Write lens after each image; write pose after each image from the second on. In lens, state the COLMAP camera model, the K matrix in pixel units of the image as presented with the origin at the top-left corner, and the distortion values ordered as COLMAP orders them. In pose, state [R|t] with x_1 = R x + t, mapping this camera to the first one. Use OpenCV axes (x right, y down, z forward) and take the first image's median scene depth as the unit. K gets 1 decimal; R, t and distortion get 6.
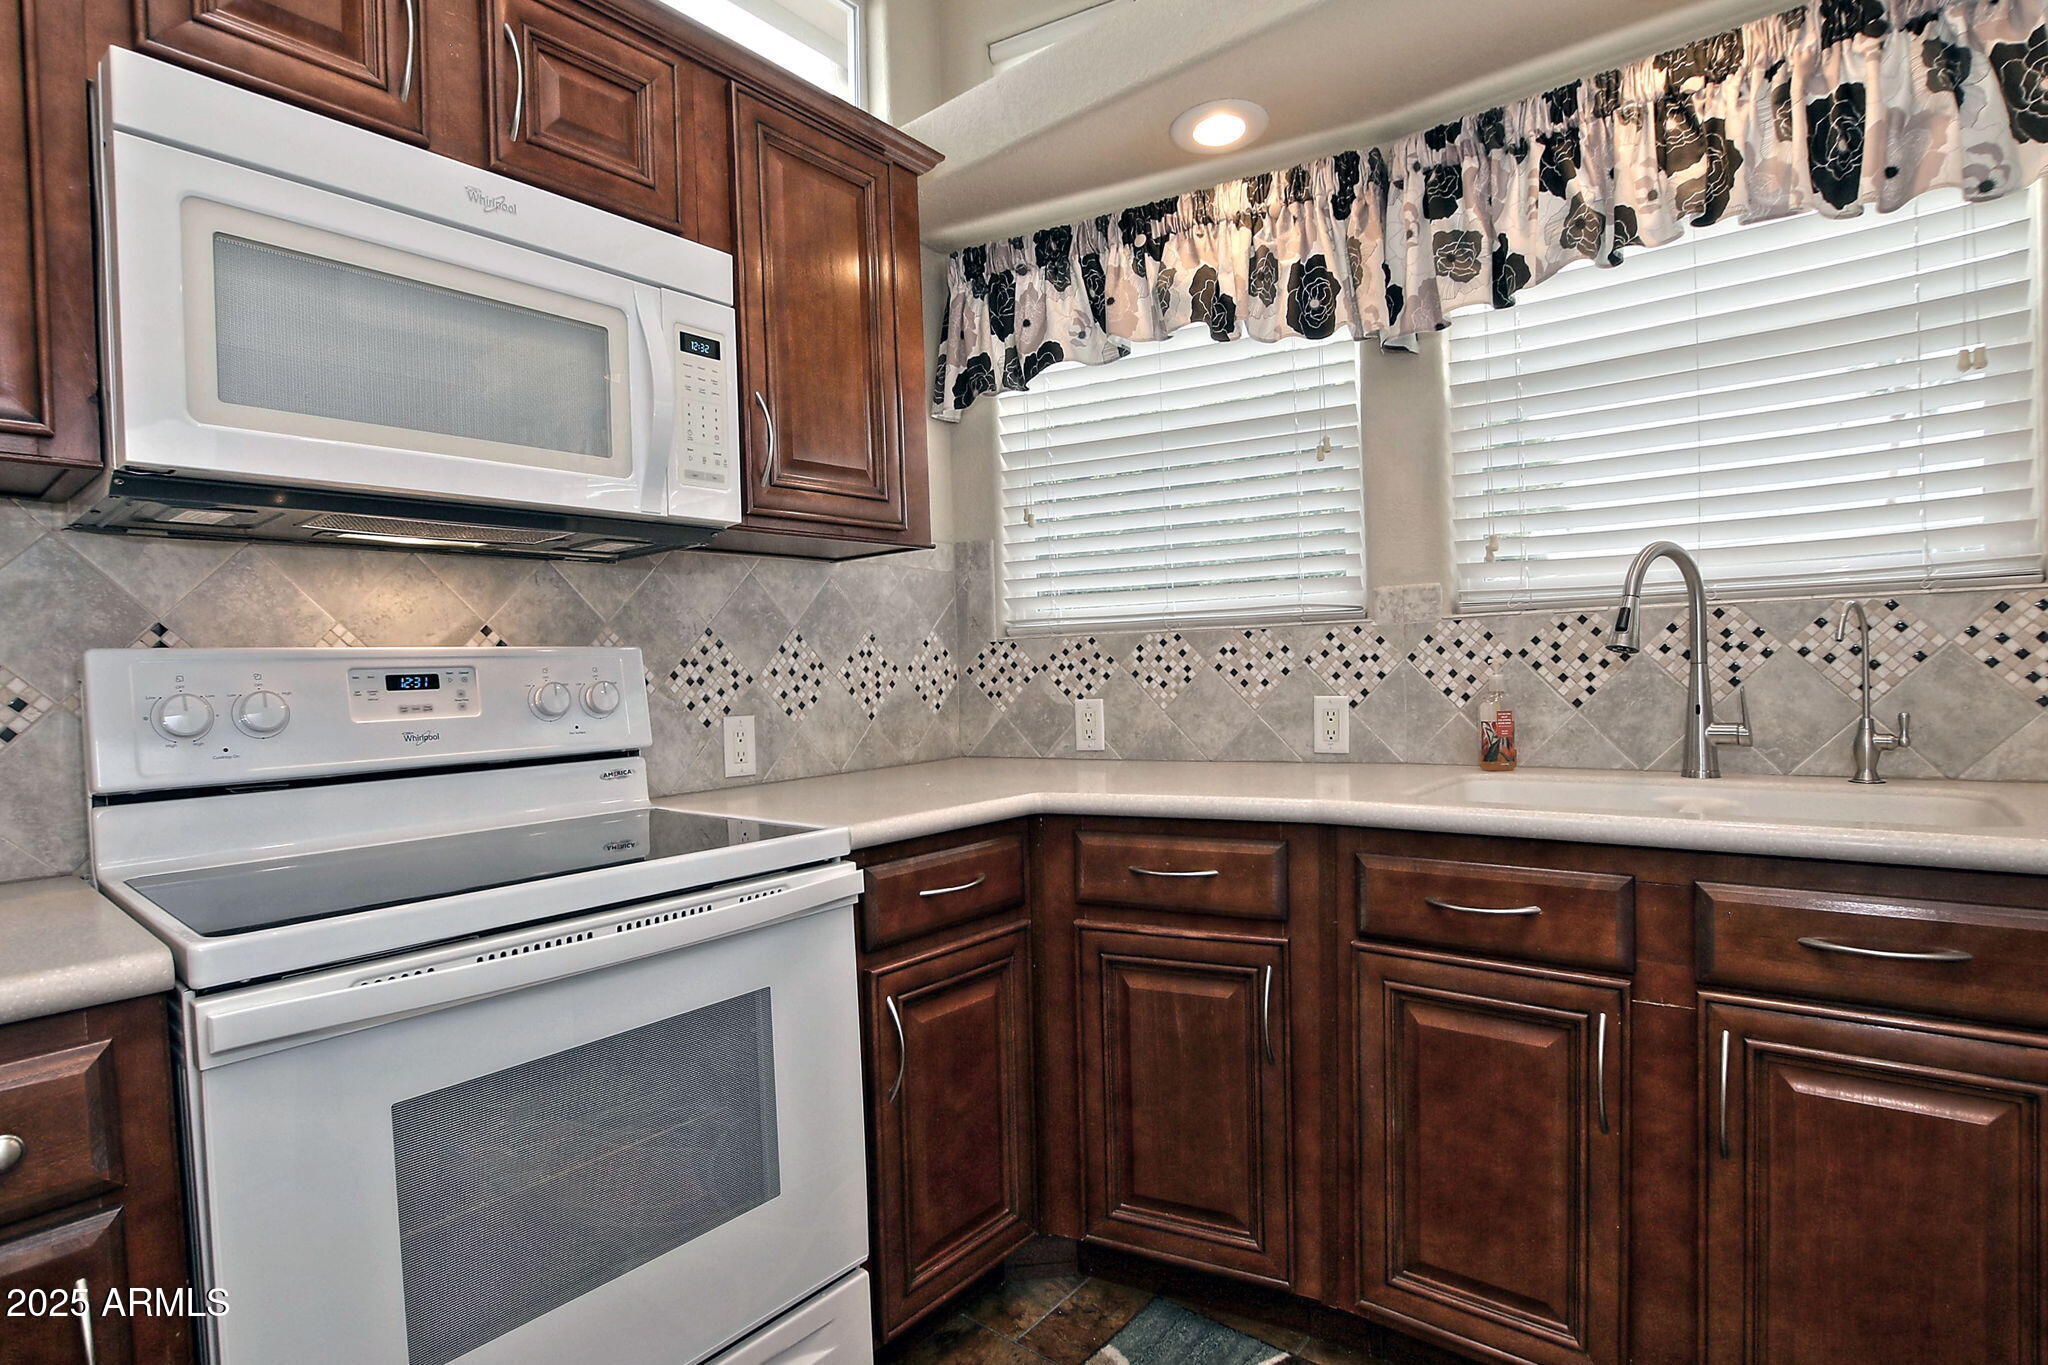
lens RADIAL K [[911.9, 0, 1137.4], [0, 911.9, 690.7], [0, 0, 1]] dist [-0.031686, 0.007297]
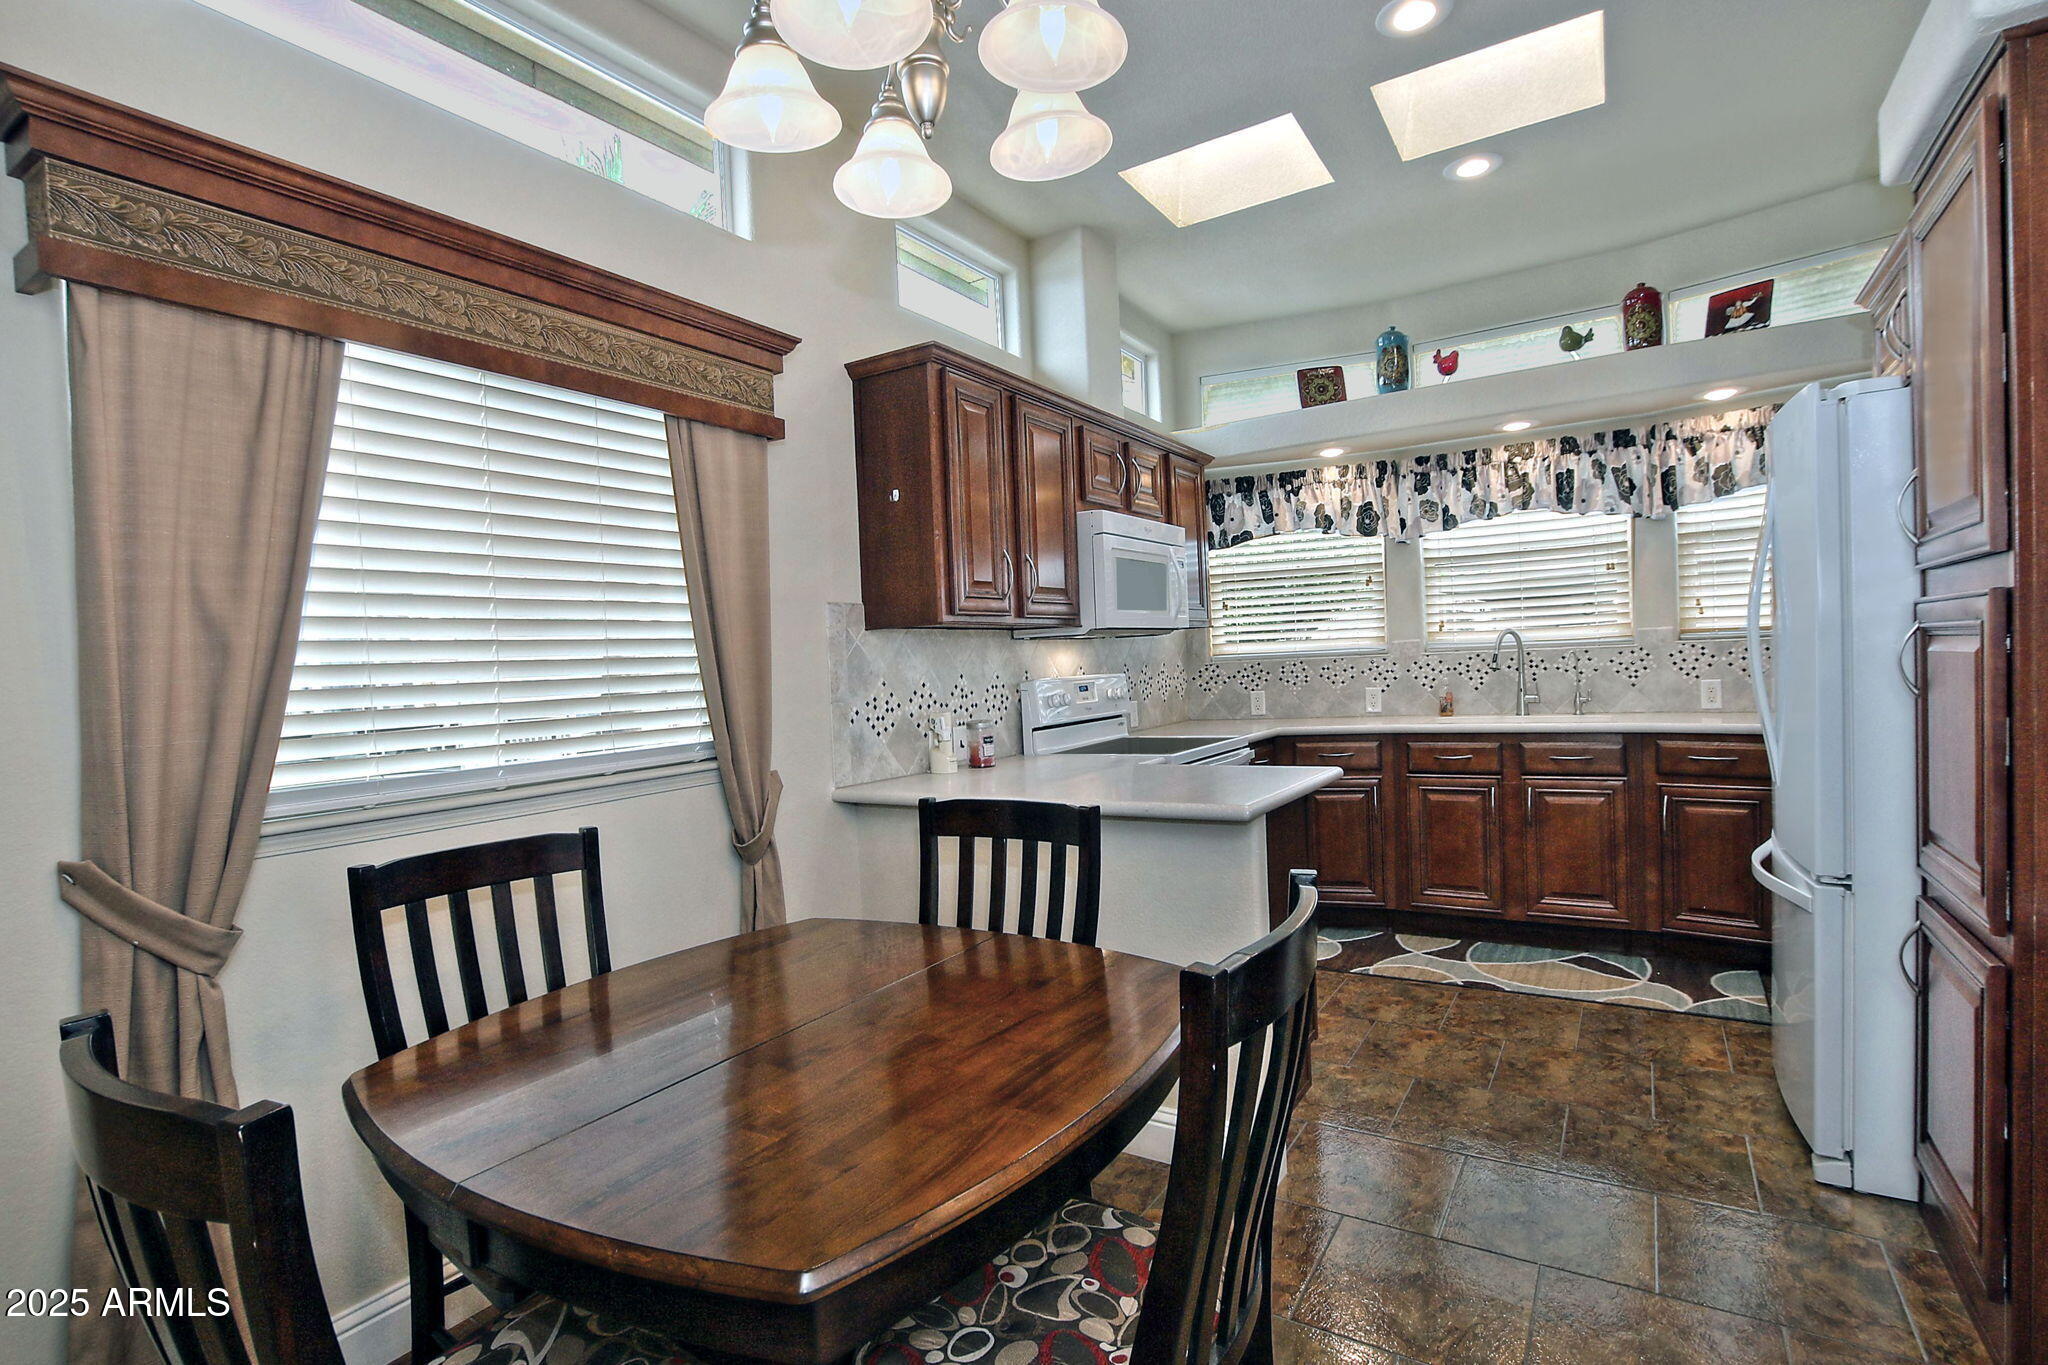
lens RADIAL K [[803.5, 0, 1174.2], [0, 803.5, 683.4], [0, 0, 1]] dist [0.001130, -0.000142]
pose [[0.990949, -0.017185, 0.133134, -0.641298], [0.017301, 0.999850, 0.000284, -0.015683], [-0.133119, 0.002022, 0.991098, -1.097712]]
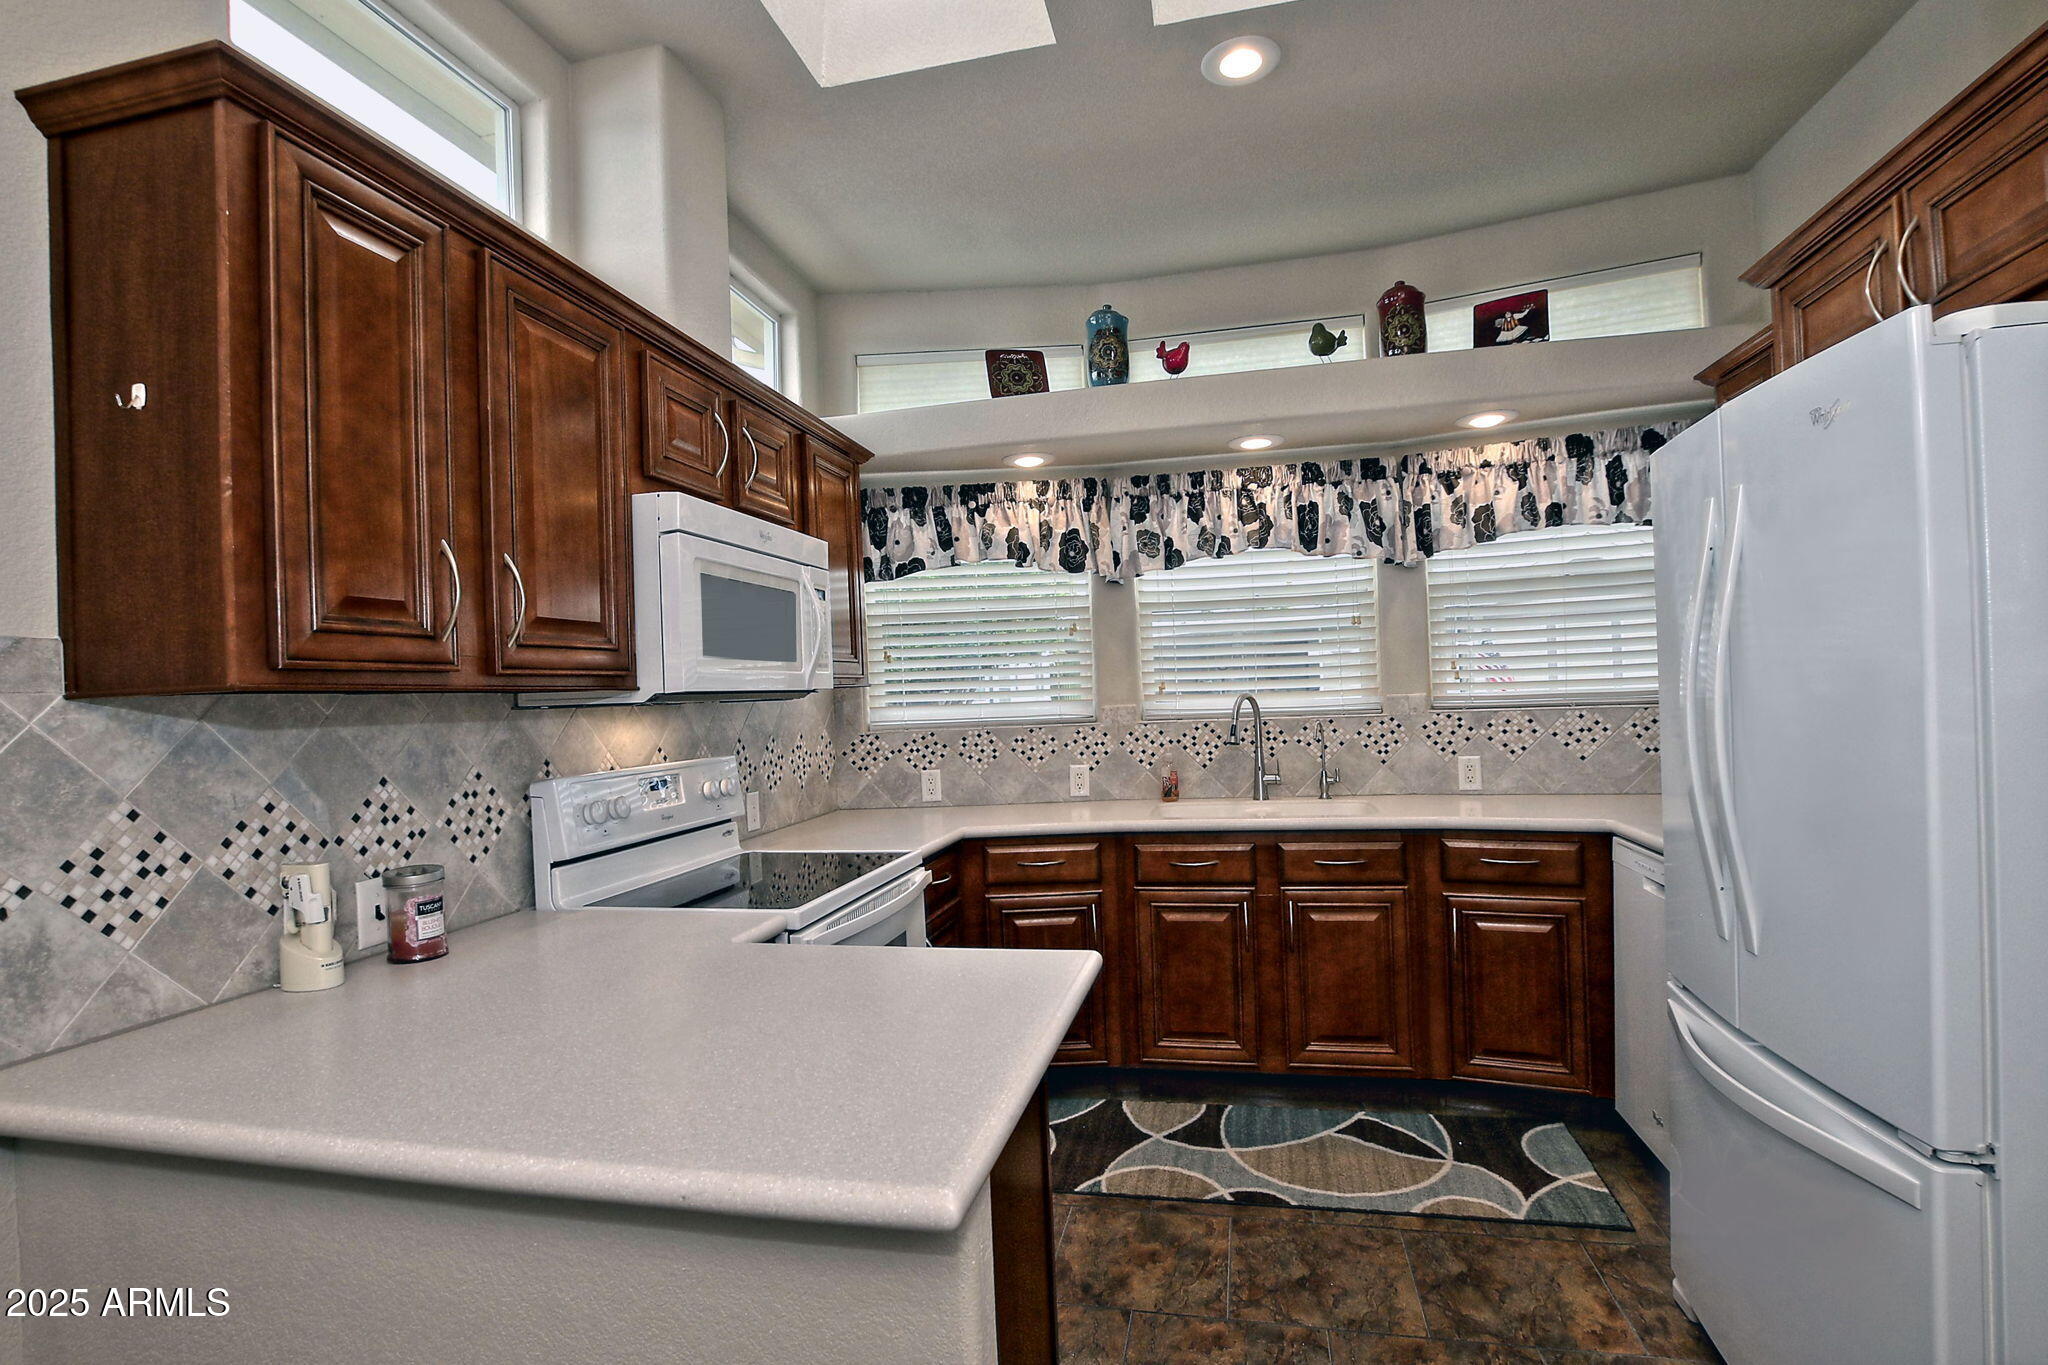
lens RADIAL K [[802.6, 0, 1050.6], [0, 802.6, 703.7], [0, 0, 1]] dist [-0.016548, 0.000179]
pose [[0.919459, -0.006593, 0.393131, -0.535816], [0.021134, 0.999243, -0.032671, -0.074024], [-0.392618, 0.038348, 0.918902, -0.522828]]
